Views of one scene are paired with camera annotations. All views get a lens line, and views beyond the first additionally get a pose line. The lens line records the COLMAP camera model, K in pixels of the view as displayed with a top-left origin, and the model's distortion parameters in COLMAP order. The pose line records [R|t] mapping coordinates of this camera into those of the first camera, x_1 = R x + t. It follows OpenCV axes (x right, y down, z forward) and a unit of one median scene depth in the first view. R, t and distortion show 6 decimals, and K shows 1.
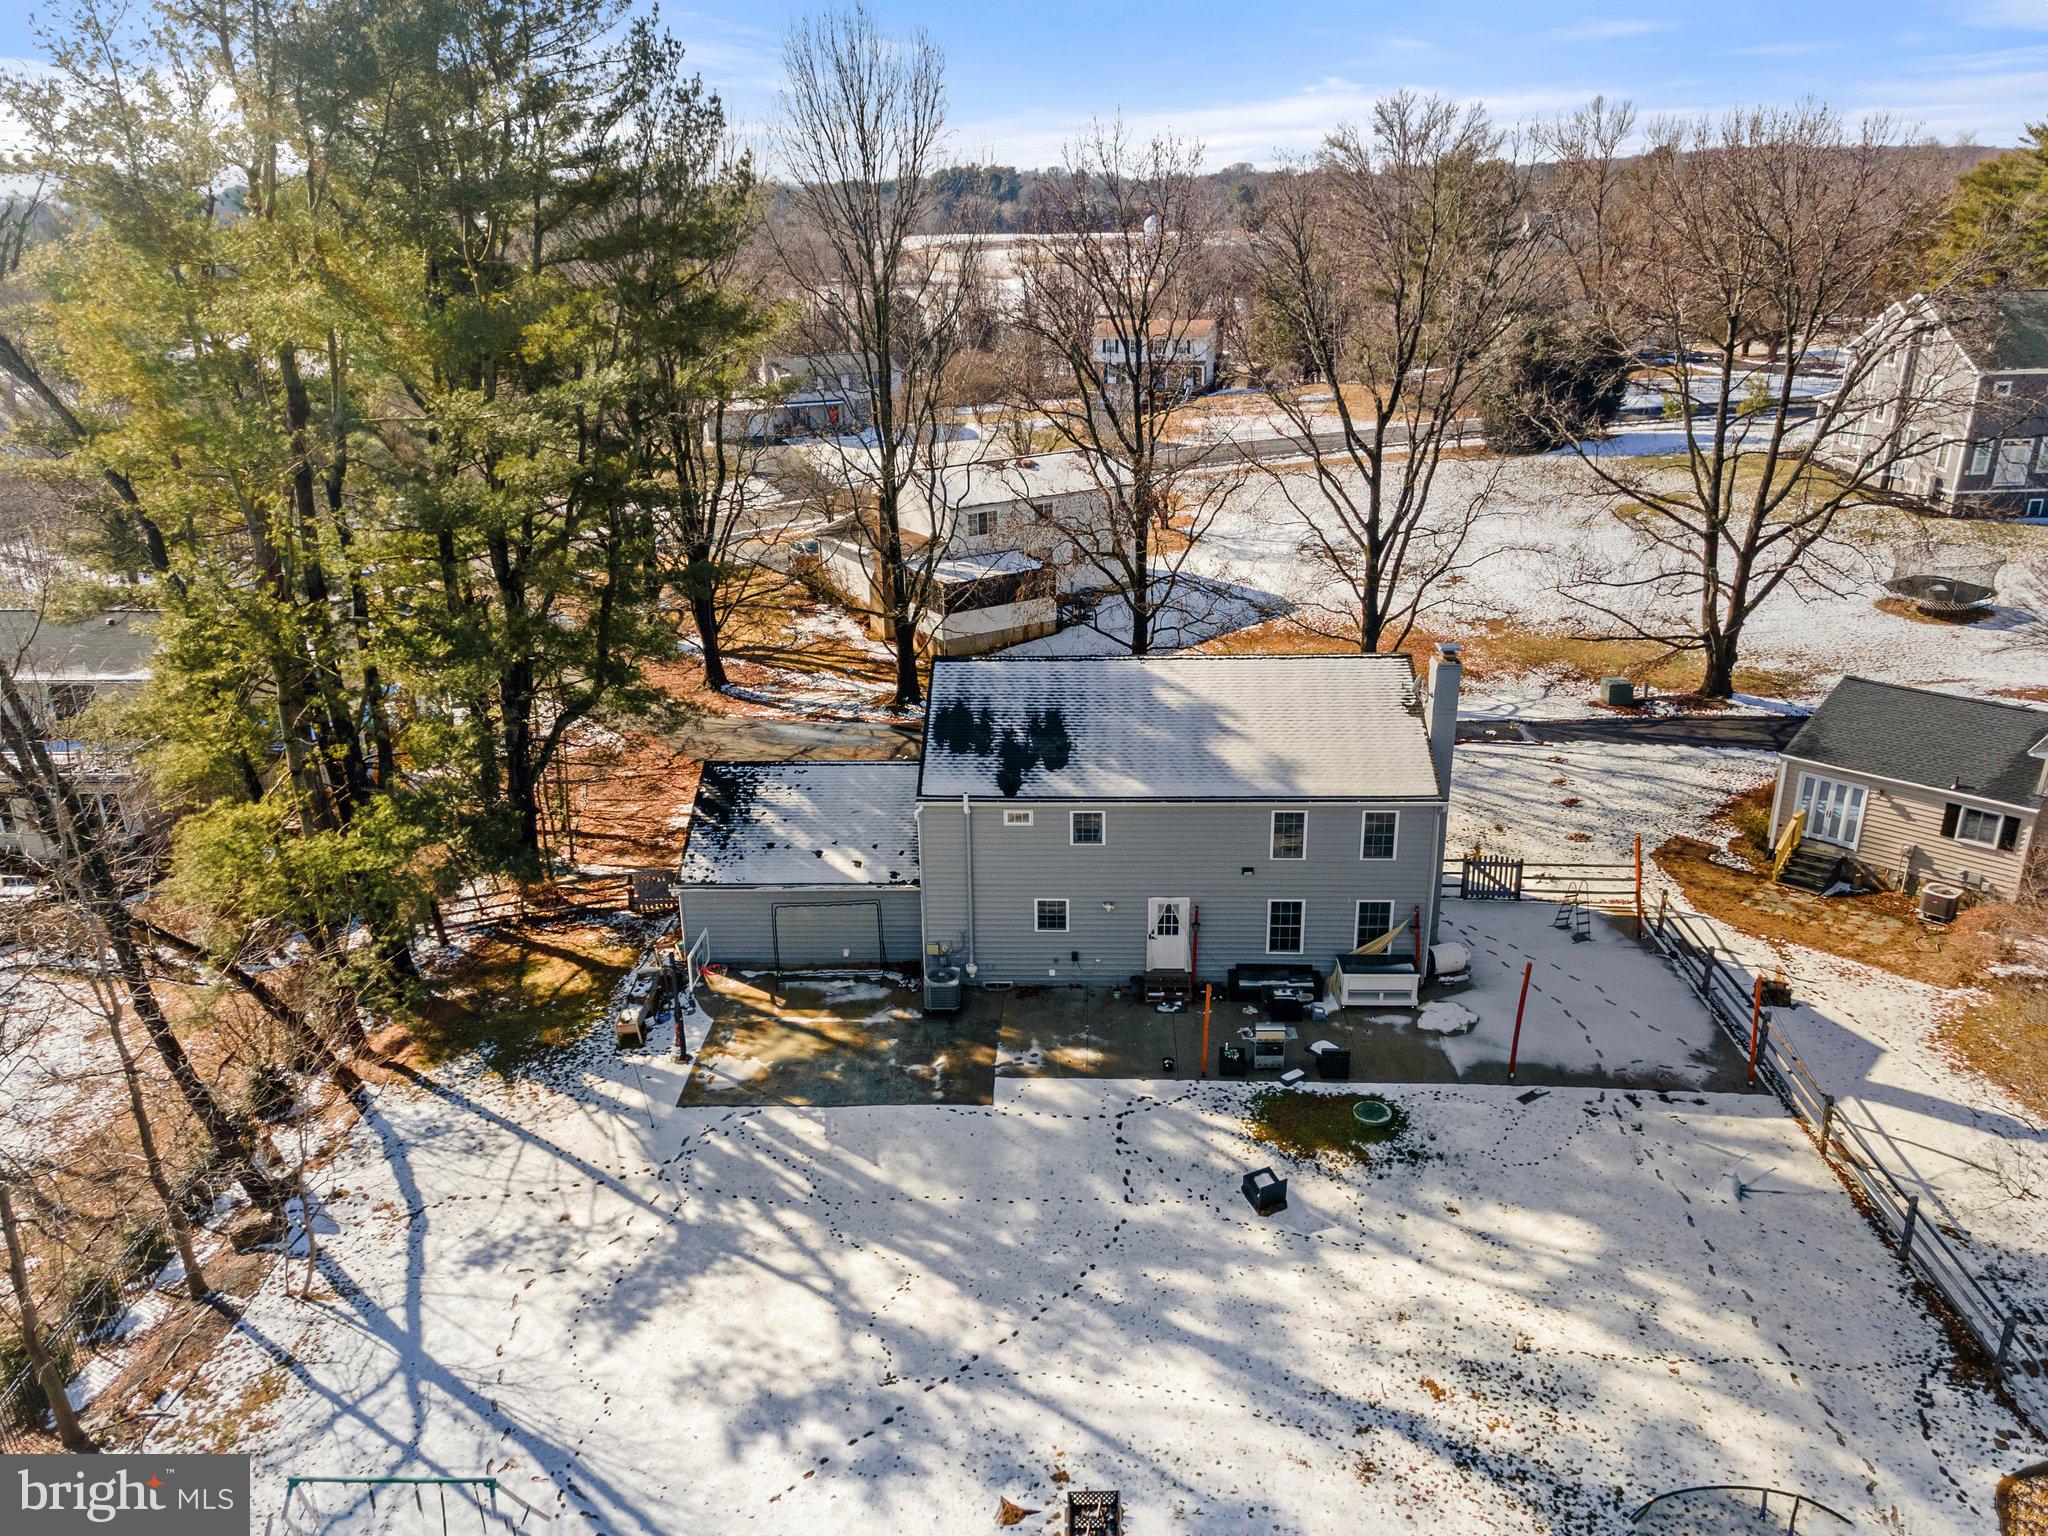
lens RADIAL K [[1480.1, 0, 1006.7], [0, 1480.1, 812.7], [0, 0, 1]] dist [0.035858, 0.003327]
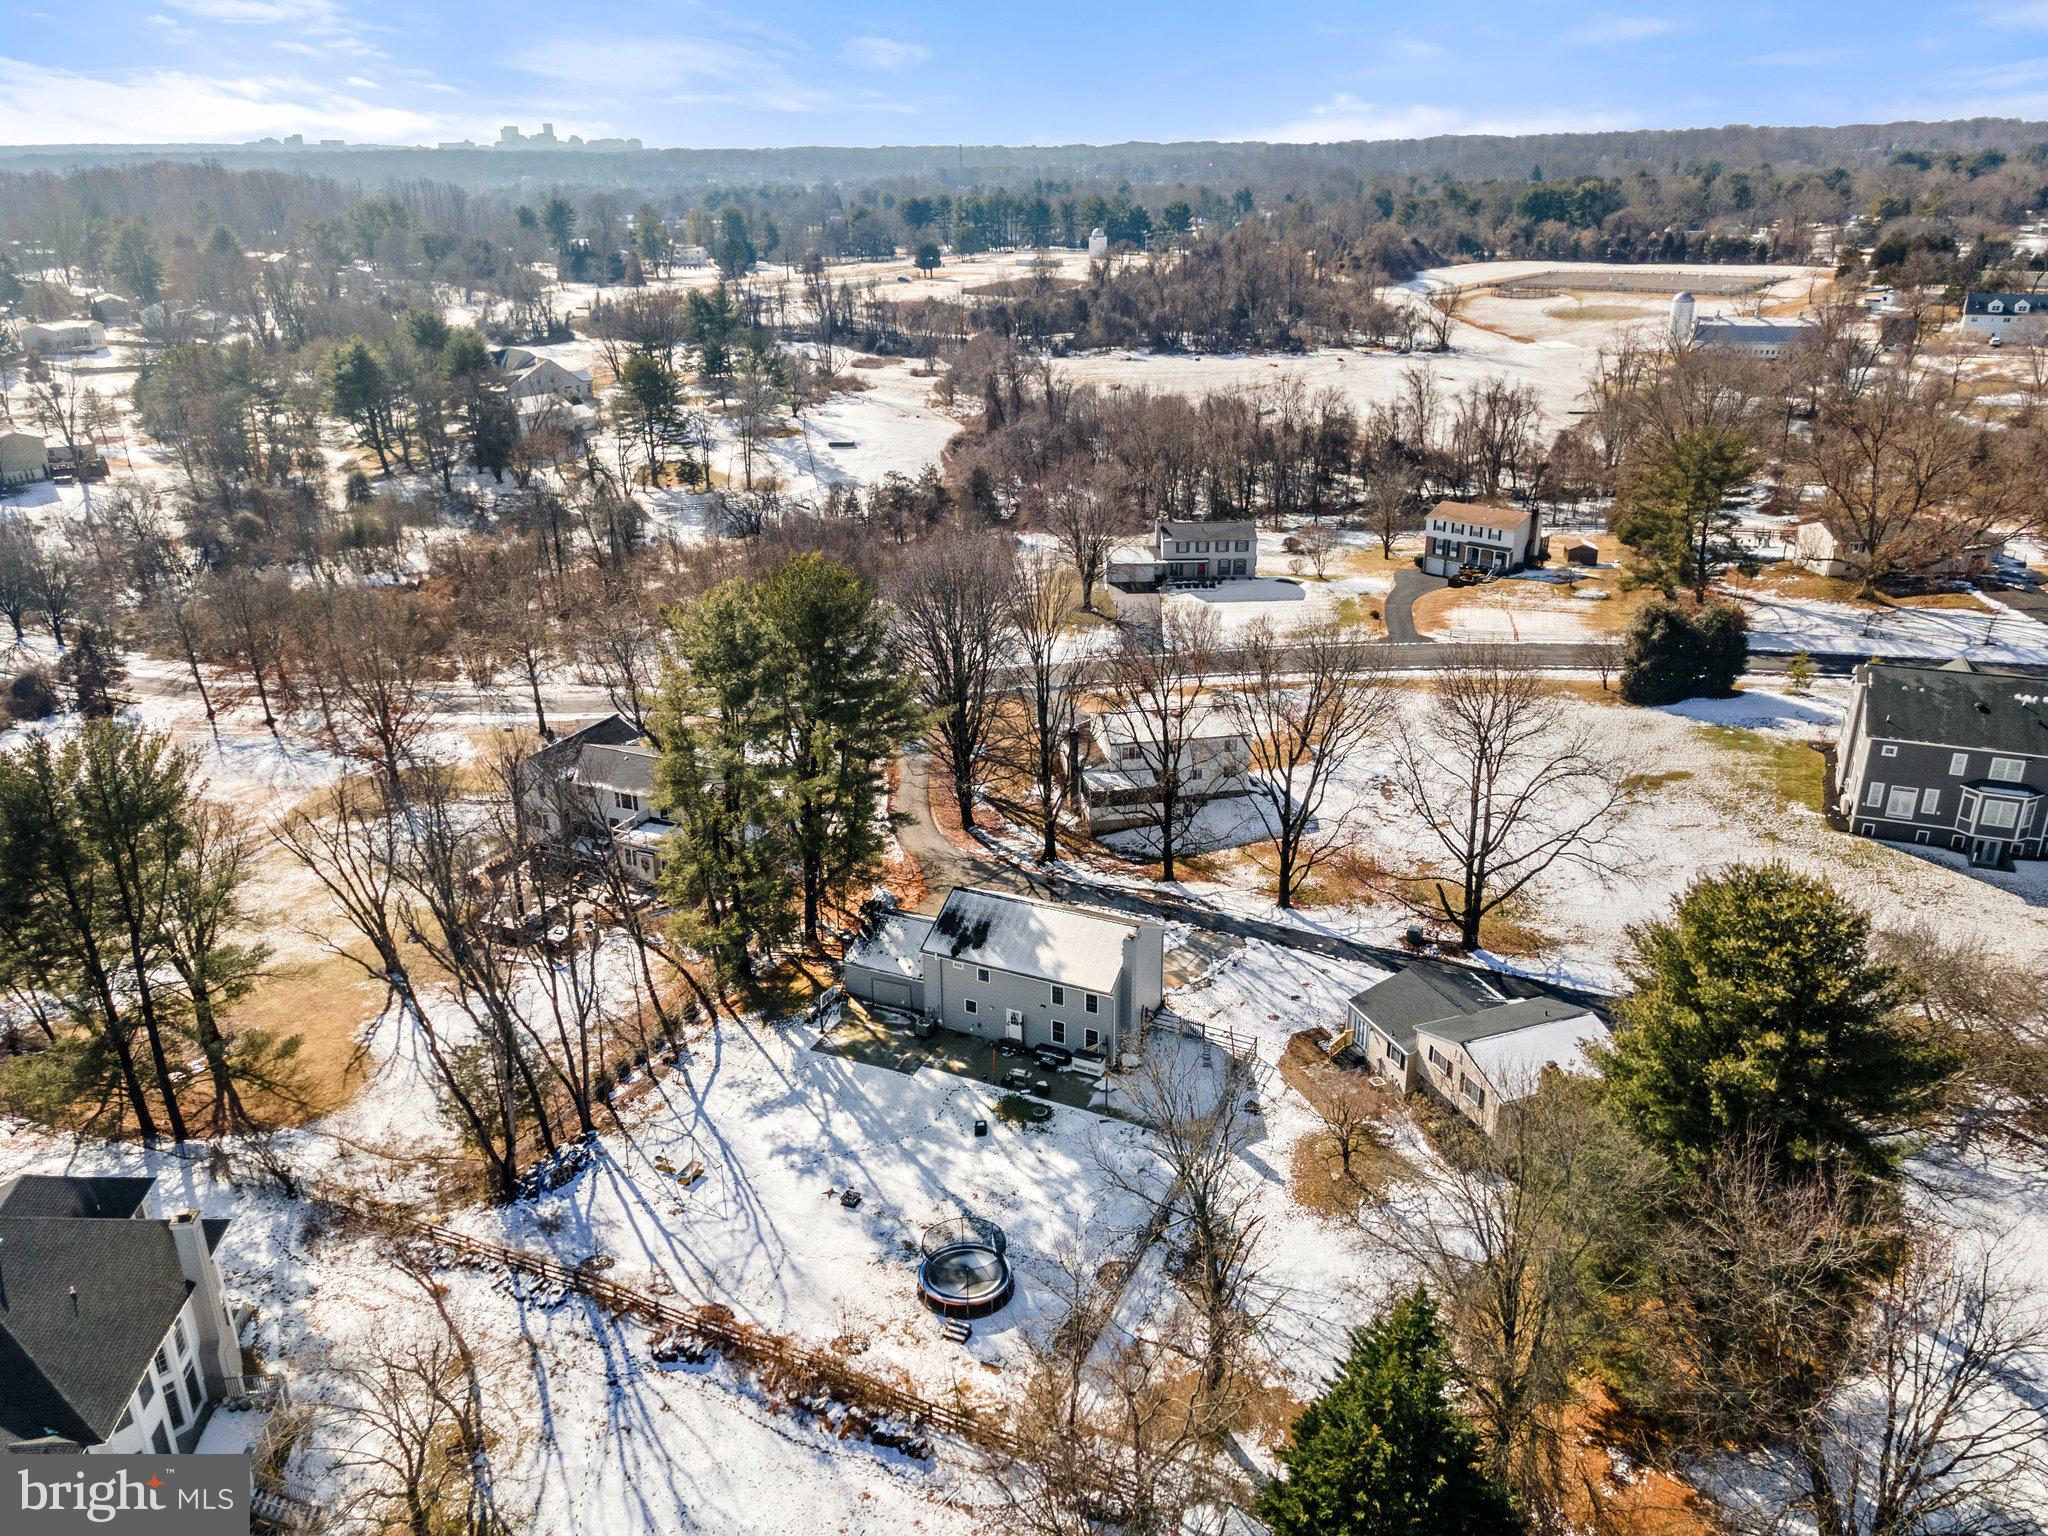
lens RADIAL K [[1480.1, 0, 1006.7], [0, 1480.1, 812.7], [0, 0, 1]] dist [0.035858, 0.003327]
pose [[0.920529, 0.166506, -0.353415, 0.924677], [-0.152909, 0.986016, 0.066270, -0.431315], [0.359507, -0.006963, 0.933116, -1.302015]]
